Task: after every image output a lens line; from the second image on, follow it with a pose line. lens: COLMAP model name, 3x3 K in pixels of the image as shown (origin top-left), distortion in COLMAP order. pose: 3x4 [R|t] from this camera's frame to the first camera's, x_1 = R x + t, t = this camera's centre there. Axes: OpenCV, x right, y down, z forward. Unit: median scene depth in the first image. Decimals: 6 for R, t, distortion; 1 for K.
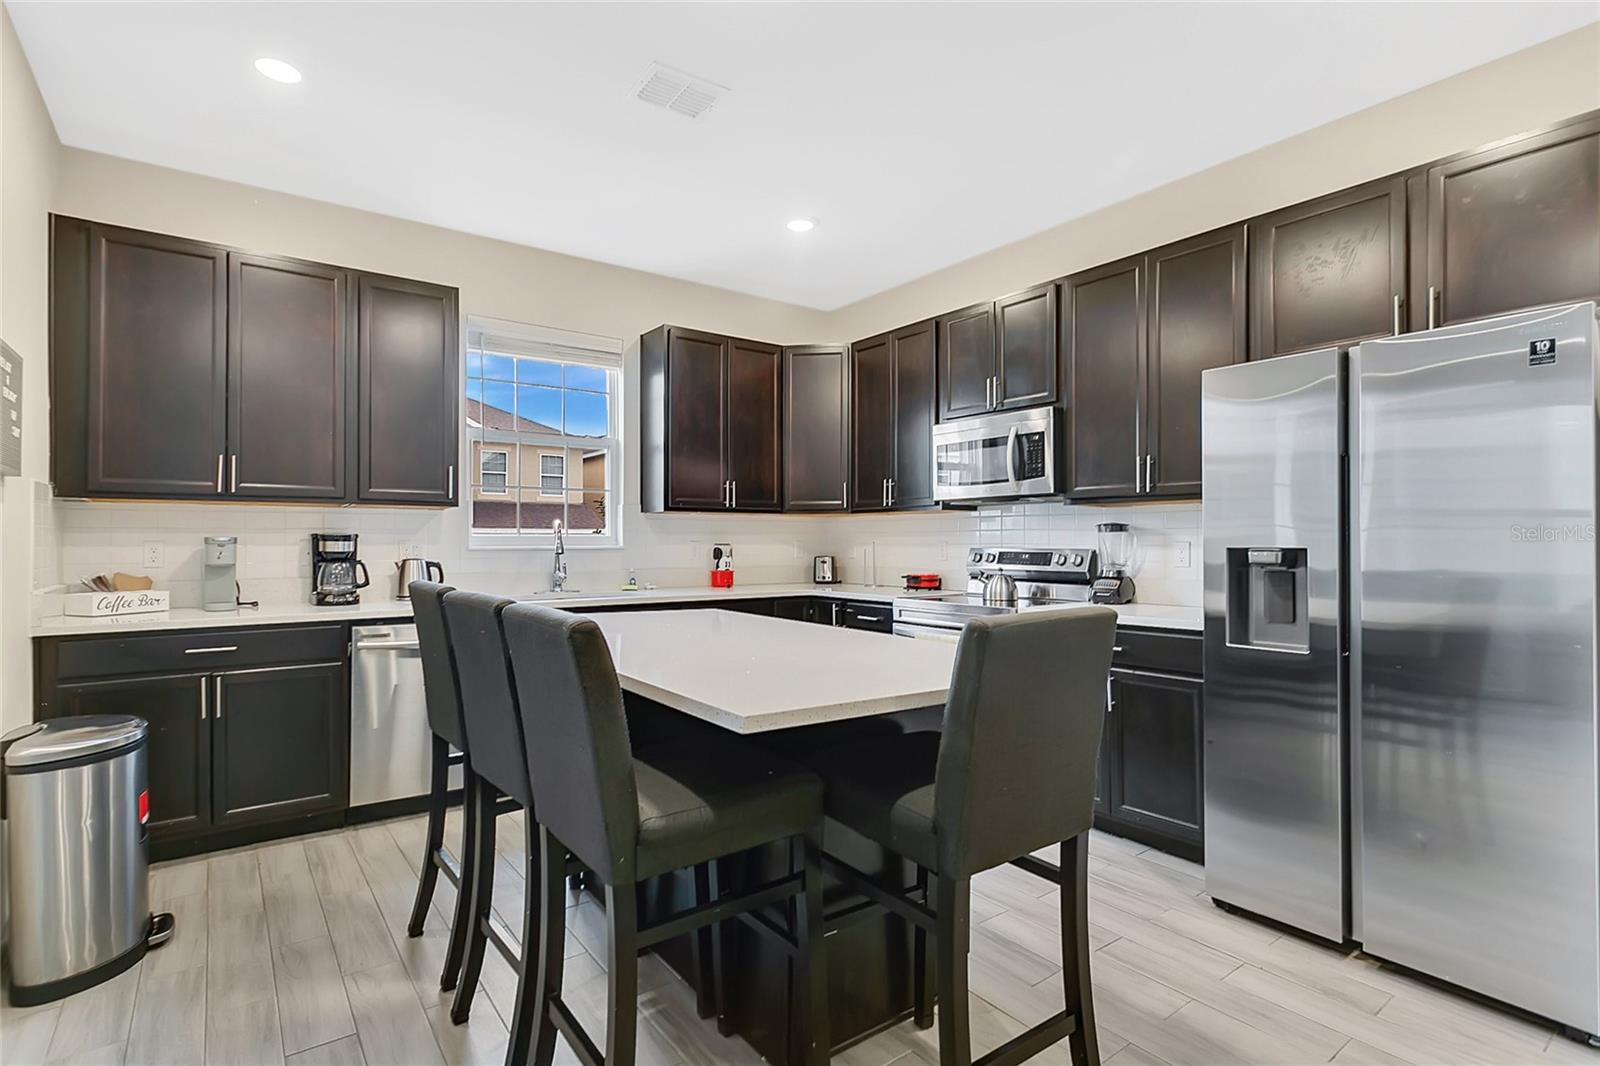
lens RADIAL K [[779.3, 0, 793.5], [0, 779.3, 532.3], [0, 0, 1]] dist [0.001294, 0.001308]
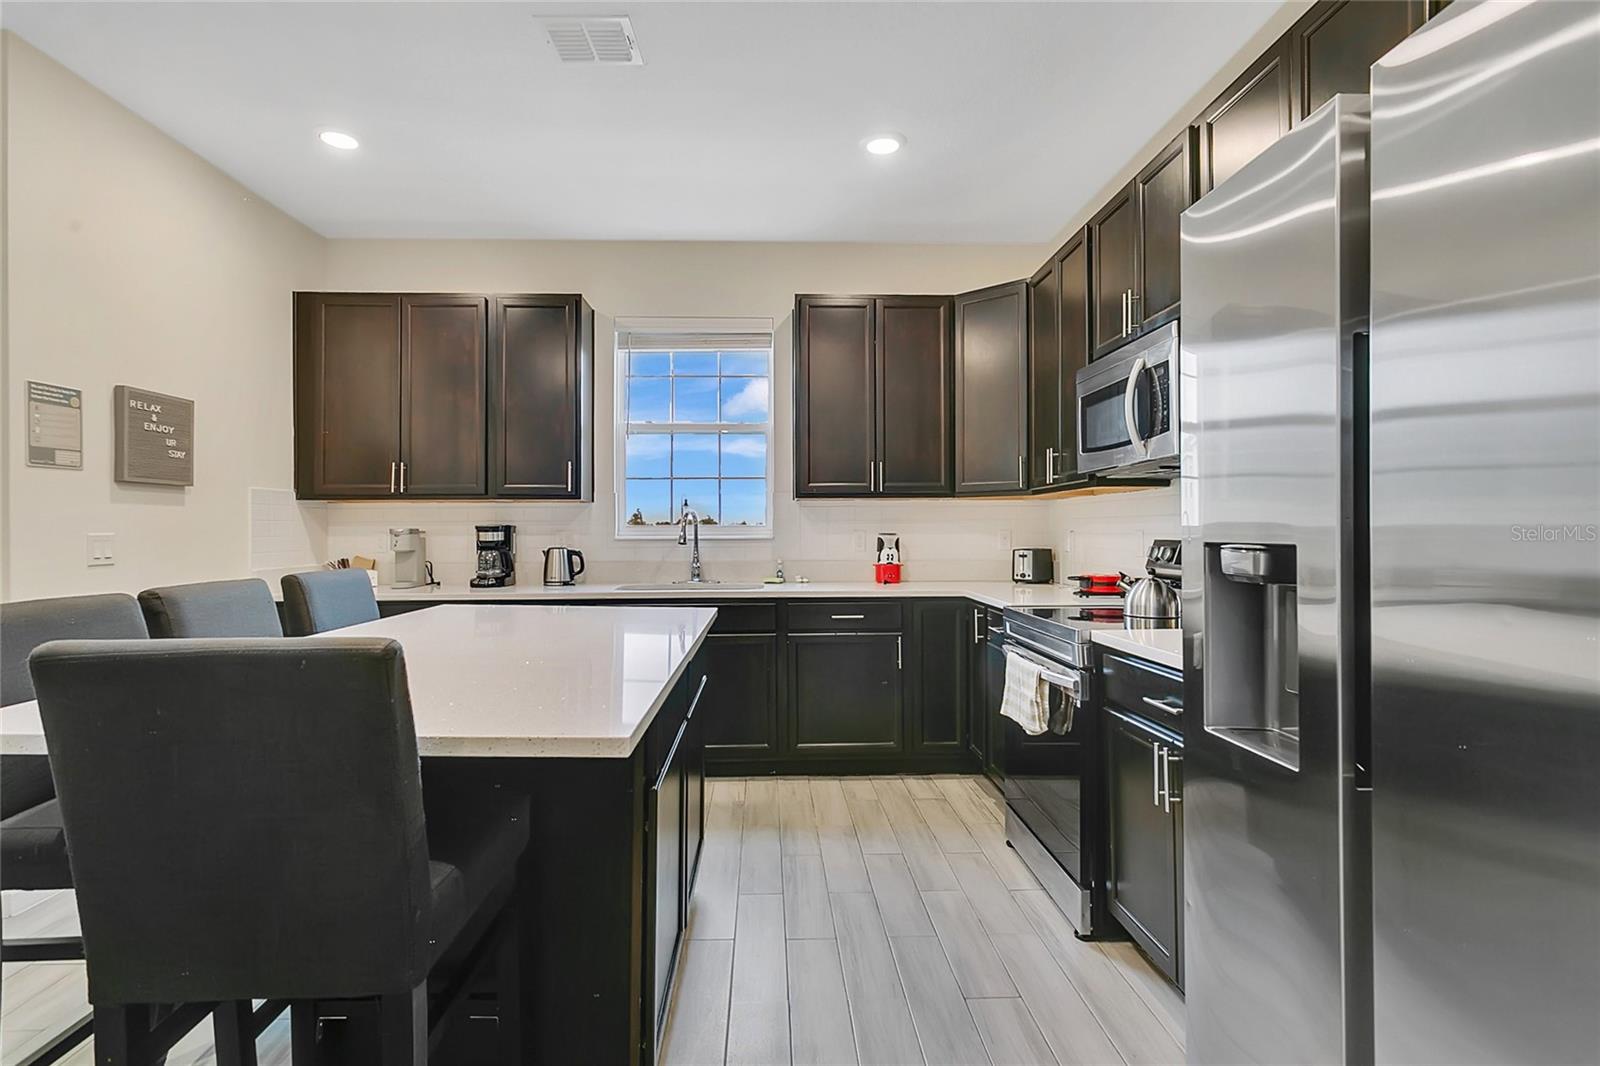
lens RADIAL K [[779.3, 0, 806.7], [0, 779.3, 533.9], [0, 0, 1]] dist [0.001294, 0.001308]
pose [[0.823806, 0.000143, -0.566871, 0.414729], [0.009389, 0.999859, 0.013897, 0.002548], [0.566793, -0.016771, 0.823689, 0.279515]]
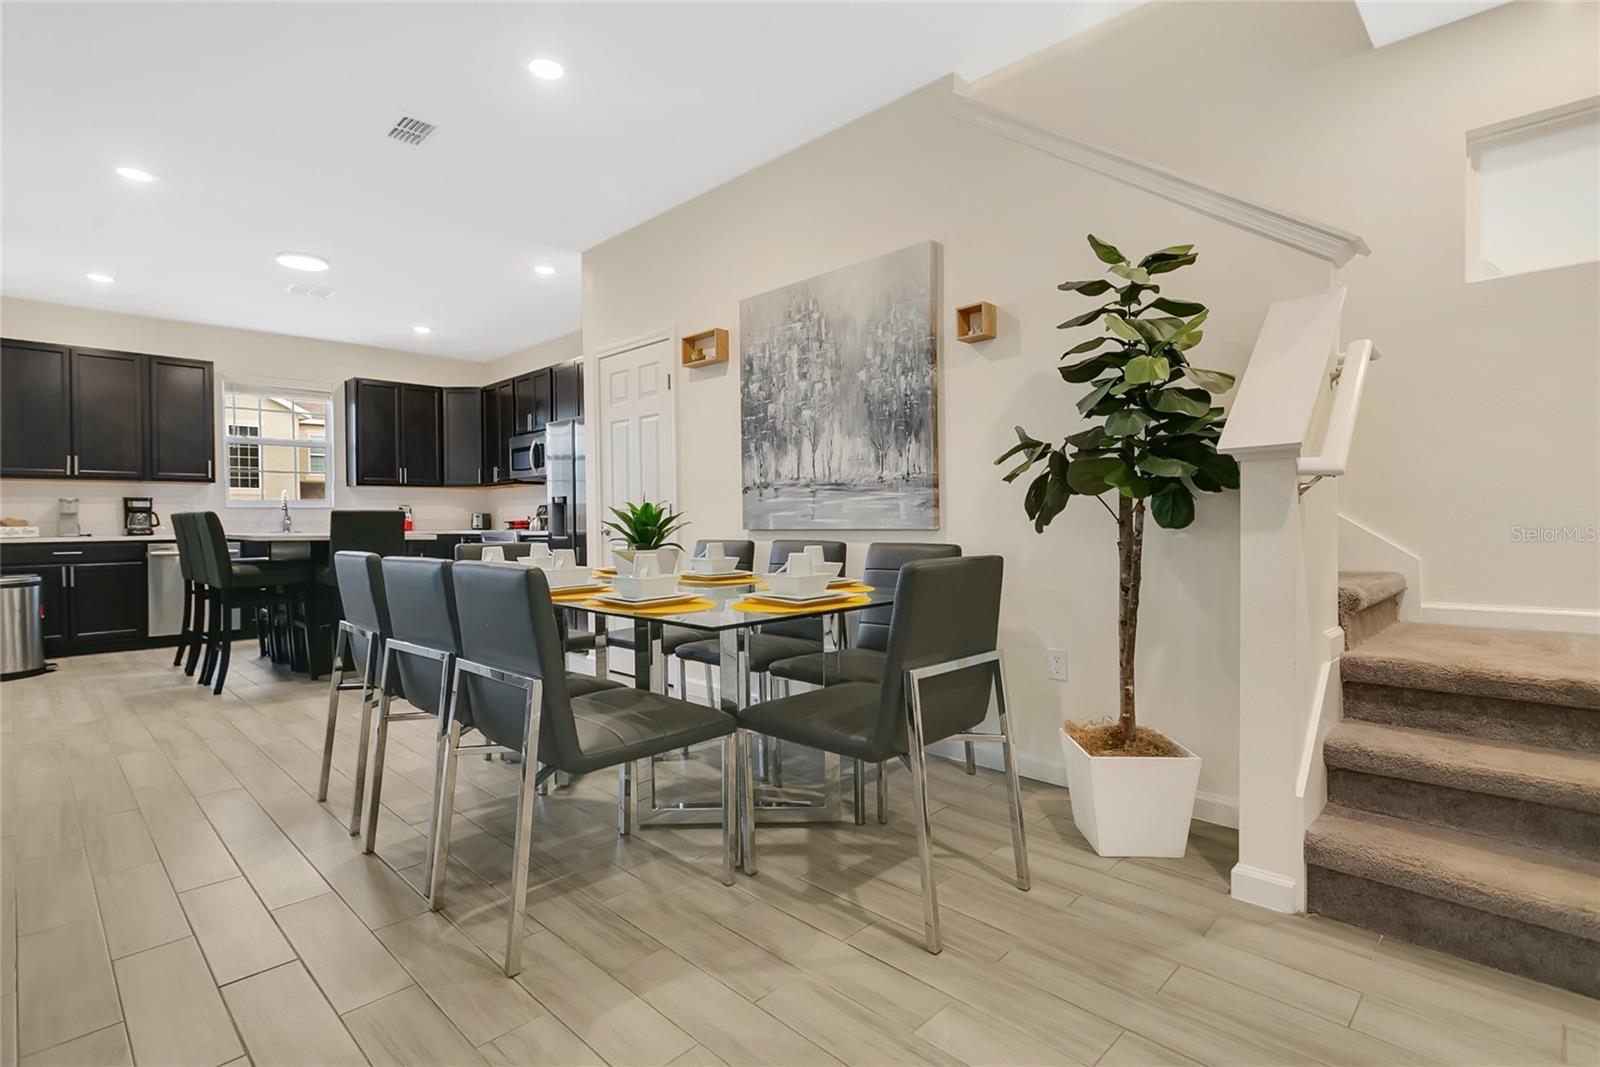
lens RADIAL K [[779.3, 0, 806.6], [0, 779.3, 525.1], [0, 0, 1]] dist [0.001294, 0.001308]
pose [[0.988467, -0.010524, 0.151073, 0.634984], [0.008262, 0.999844, 0.015593, 0.047892], [-0.151214, -0.014164, 0.988400, -0.971383]]
